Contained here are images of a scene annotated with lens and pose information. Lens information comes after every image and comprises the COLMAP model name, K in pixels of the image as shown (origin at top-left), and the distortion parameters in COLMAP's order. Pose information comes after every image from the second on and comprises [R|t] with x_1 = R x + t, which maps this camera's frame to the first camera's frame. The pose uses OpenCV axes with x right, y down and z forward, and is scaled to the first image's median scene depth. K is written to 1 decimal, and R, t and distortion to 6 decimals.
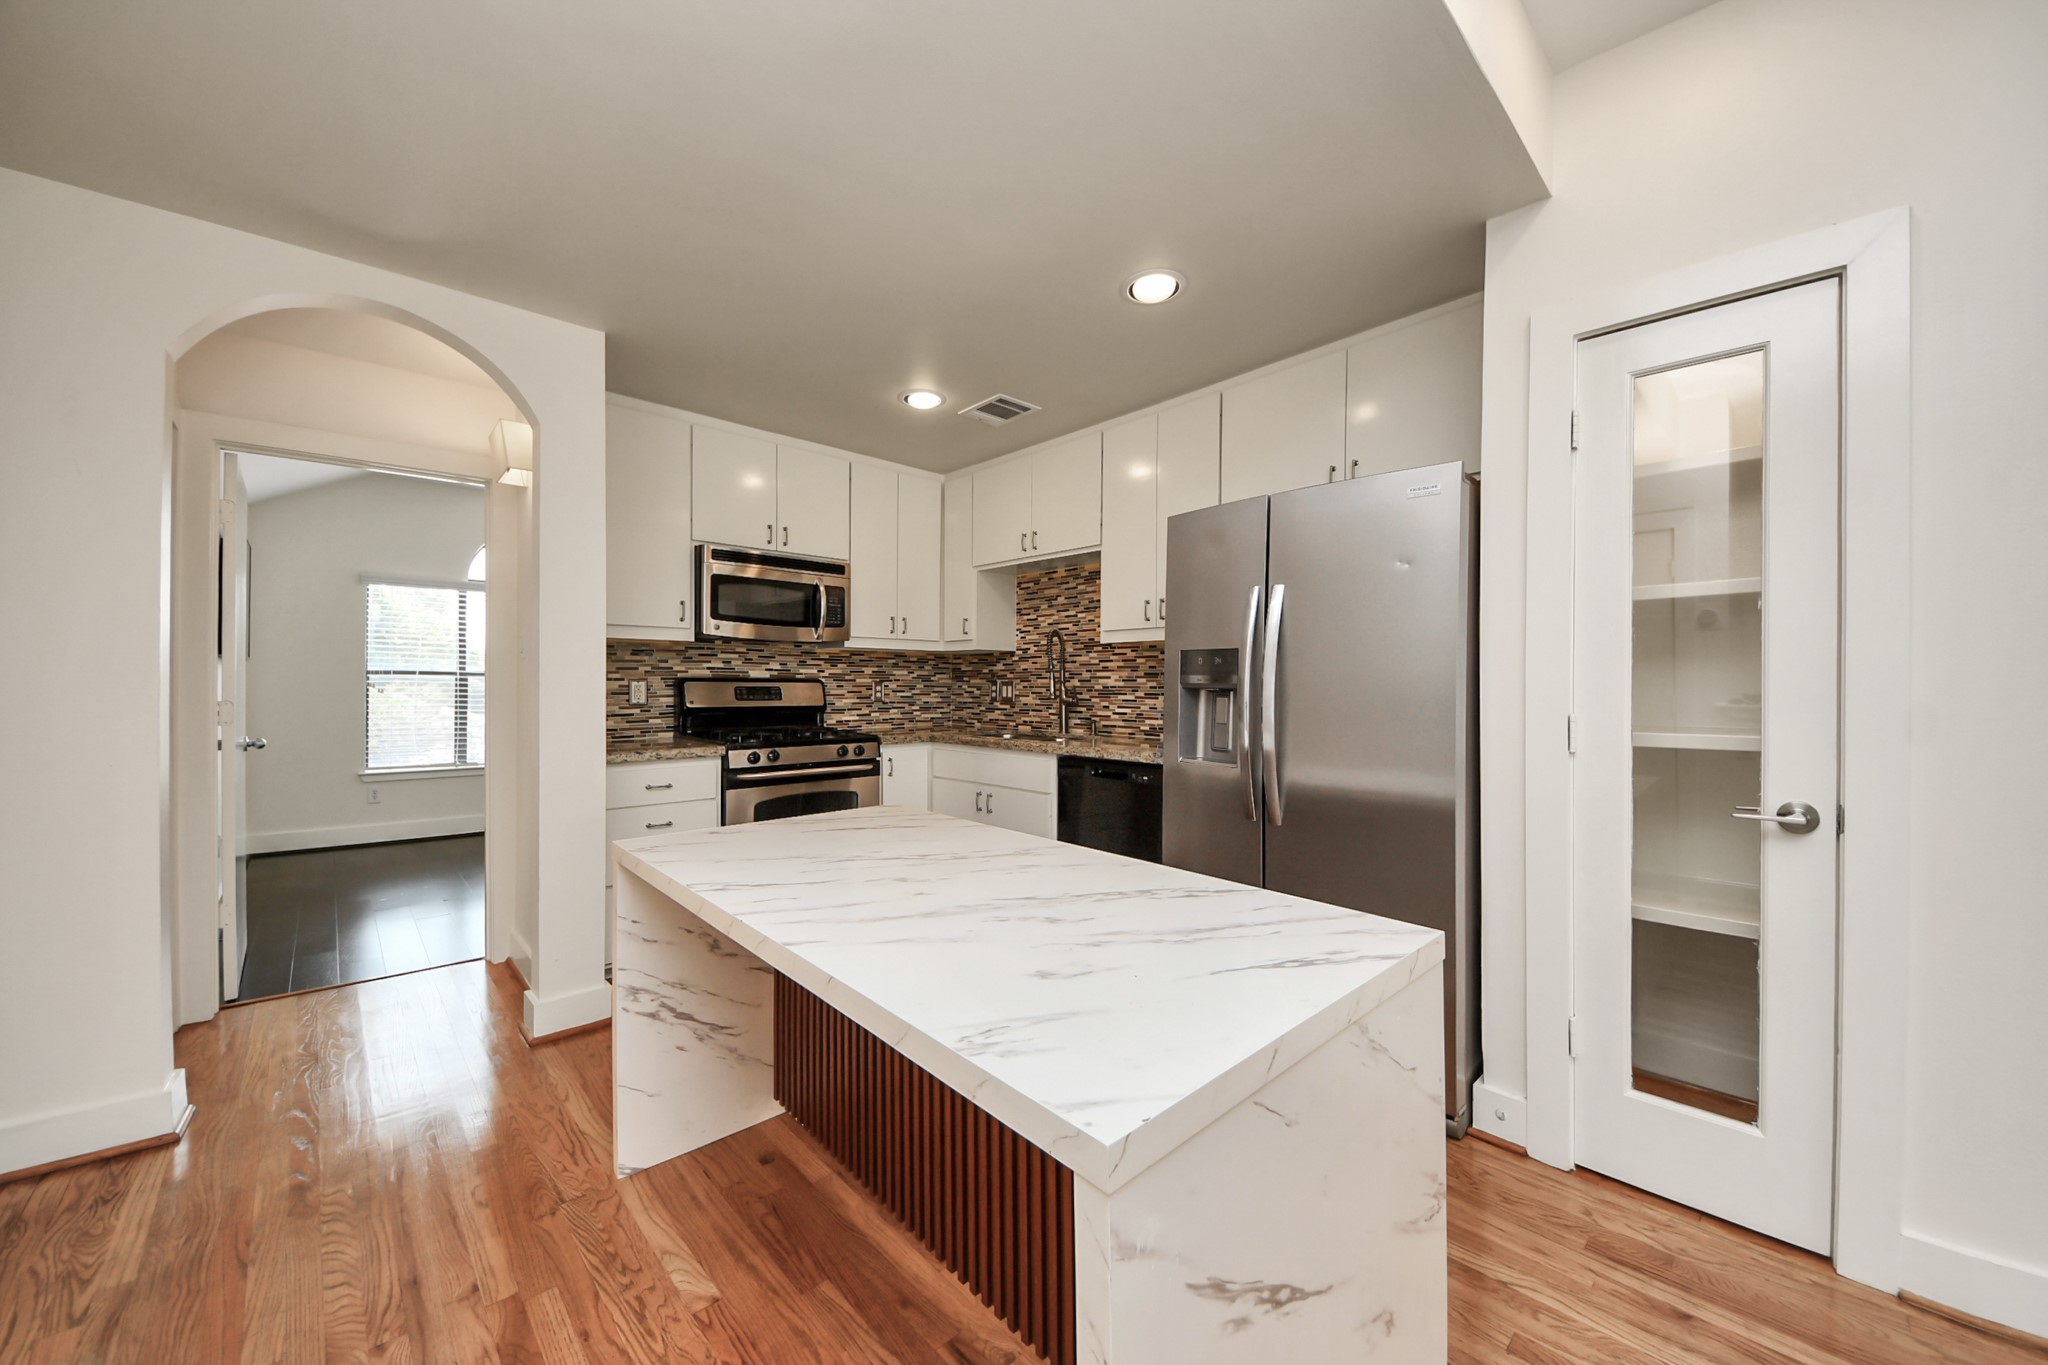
lens RADIAL K [[746.4, 0, 1025.2], [0, 746.4, 673.5], [0, 0, 1]] dist [0.027887, 0.000007]
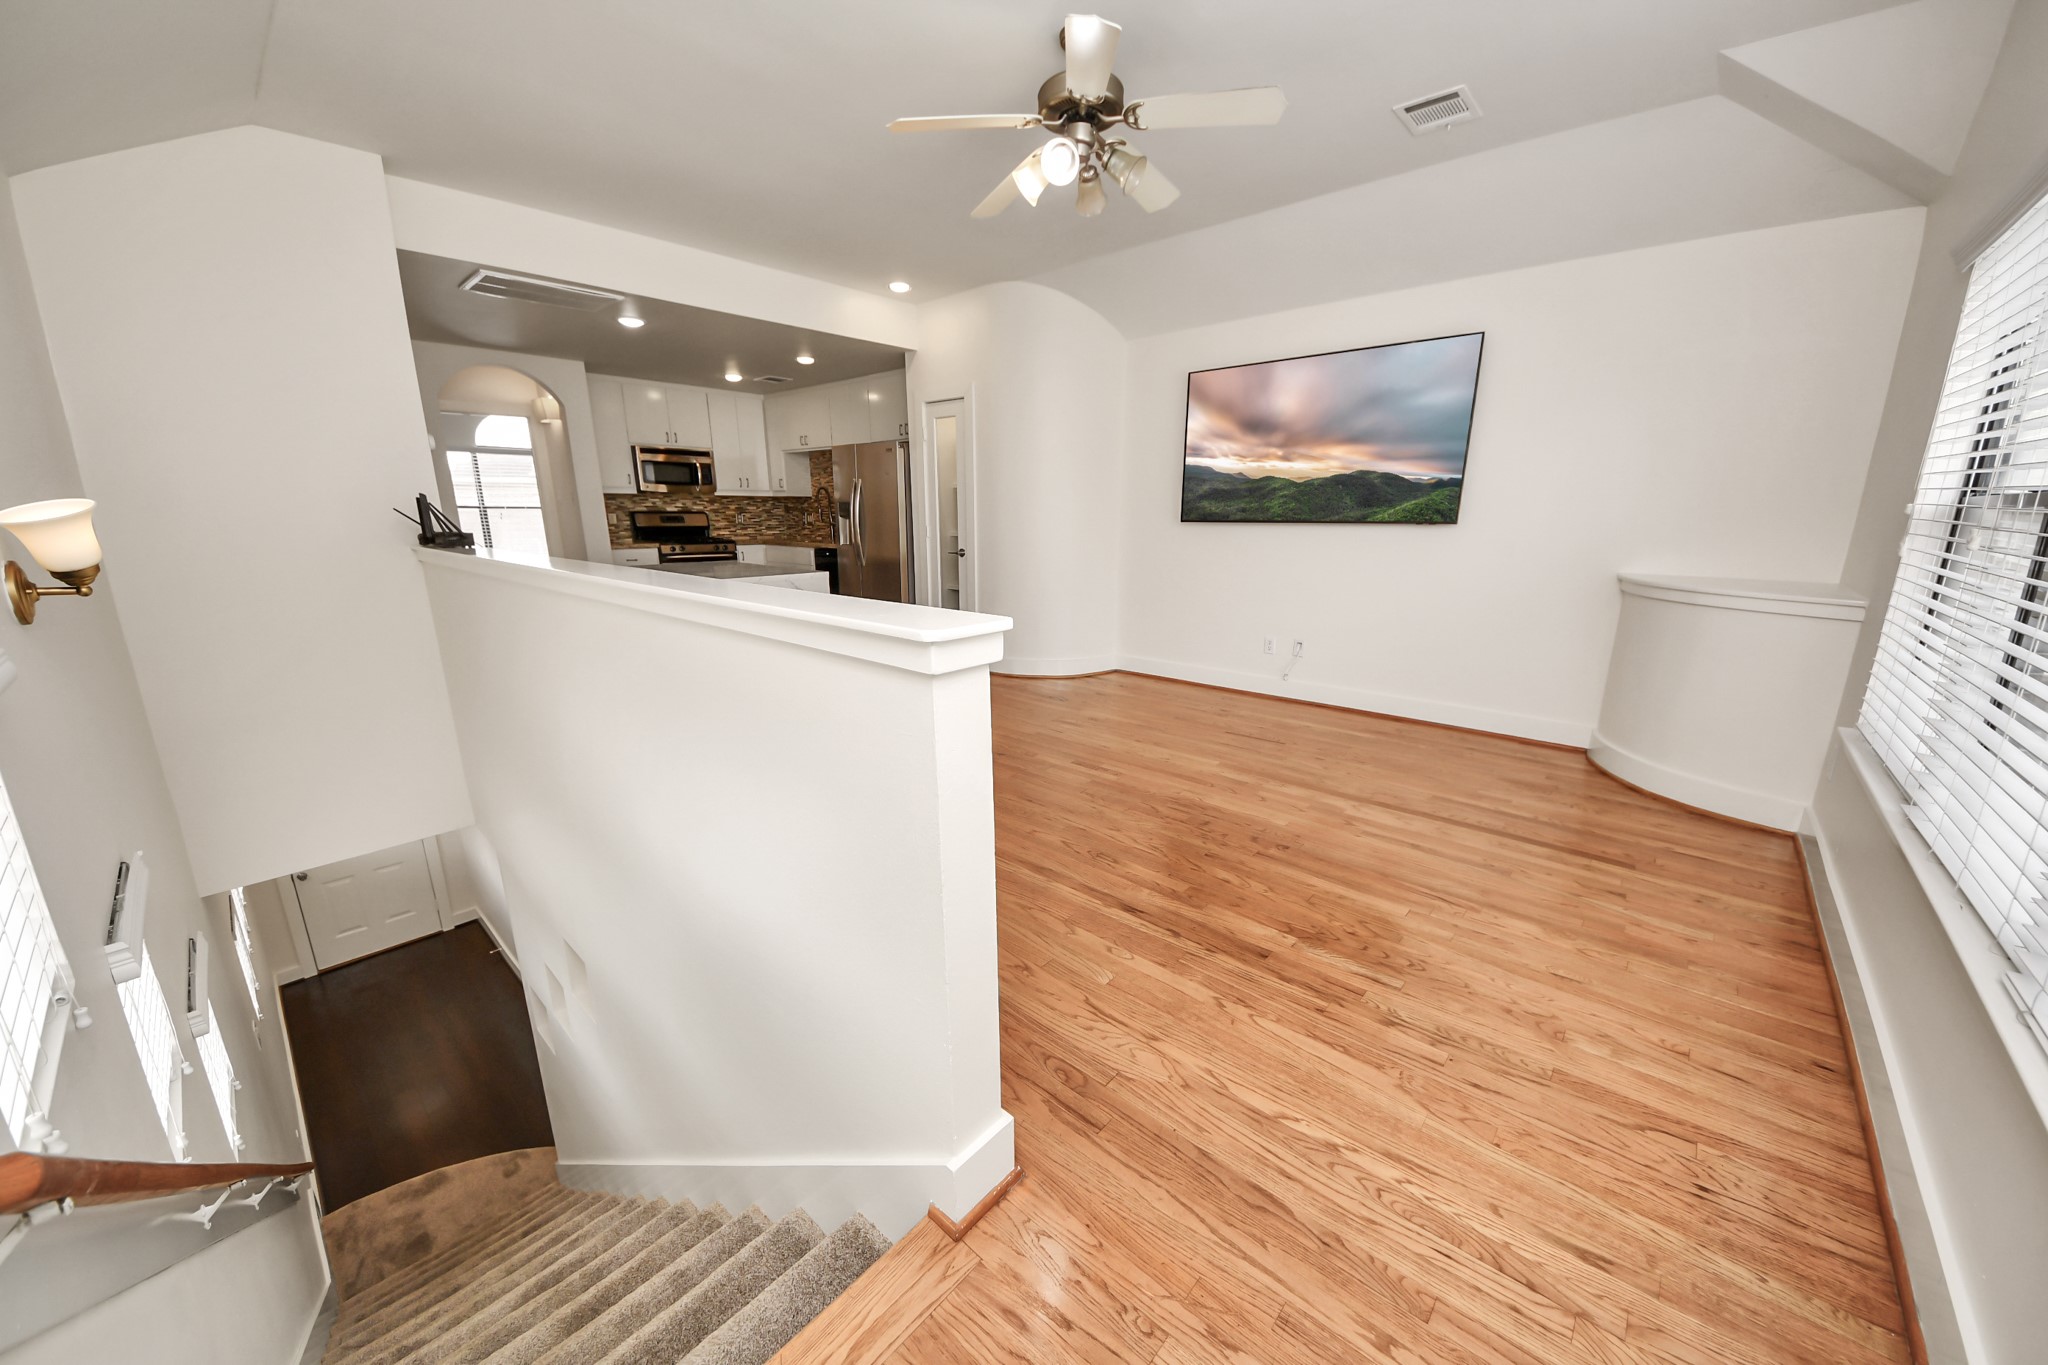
lens RADIAL K [[728.8, 0, 1015.5], [0, 728.8, 690.2], [0, 0, 1]] dist [0.028538, -0.019165]
pose [[0.997389, -0.020899, 0.069131, 0.416303], [0.002896, 0.968019, 0.250858, -0.020761], [-0.072163, -0.250003, 0.965552, -1.080493]]
